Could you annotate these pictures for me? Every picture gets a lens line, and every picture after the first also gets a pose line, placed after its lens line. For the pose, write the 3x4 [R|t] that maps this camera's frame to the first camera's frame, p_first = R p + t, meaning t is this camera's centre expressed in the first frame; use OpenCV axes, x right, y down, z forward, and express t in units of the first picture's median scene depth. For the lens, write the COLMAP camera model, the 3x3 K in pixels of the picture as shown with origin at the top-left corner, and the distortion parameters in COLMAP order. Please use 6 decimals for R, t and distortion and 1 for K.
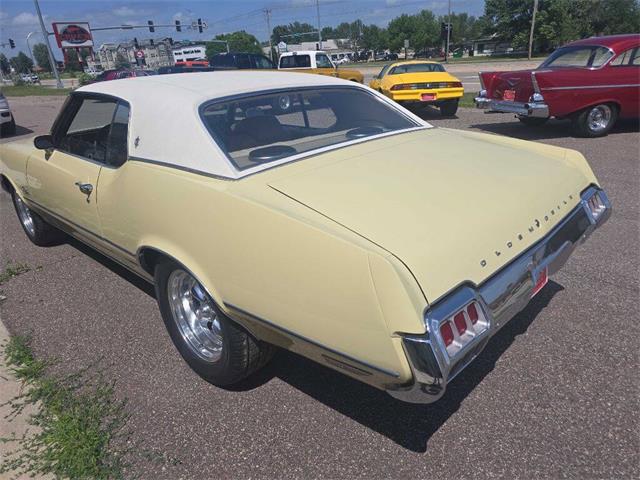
lens RADIAL K [[429.5, 0, 321.2], [0, 429.5, 239.6], [0, 0, 1]] dist [0.043885, -0.038574]
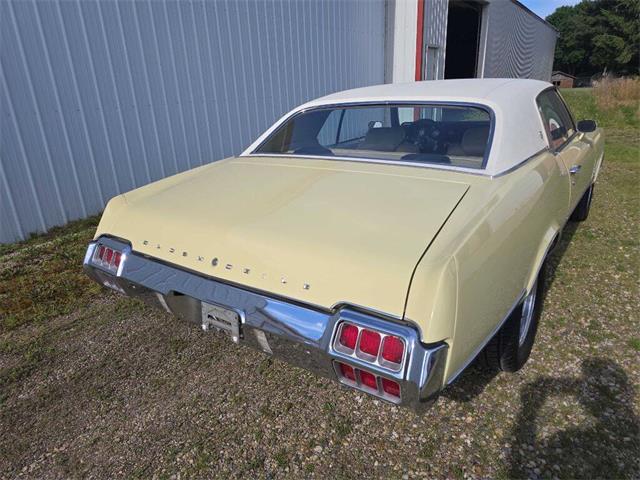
lens RADIAL K [[429.5, 0, 320.1], [0, 429.5, 240.4], [0, 0, 1]] dist [0.043885, -0.038574]
pose [[0.136287, 0.370855, -0.918636, 0.272104], [-0.336654, 0.889442, 0.309123, -0.089058], [0.931713, 0.267133, 0.246069, 0.190502]]
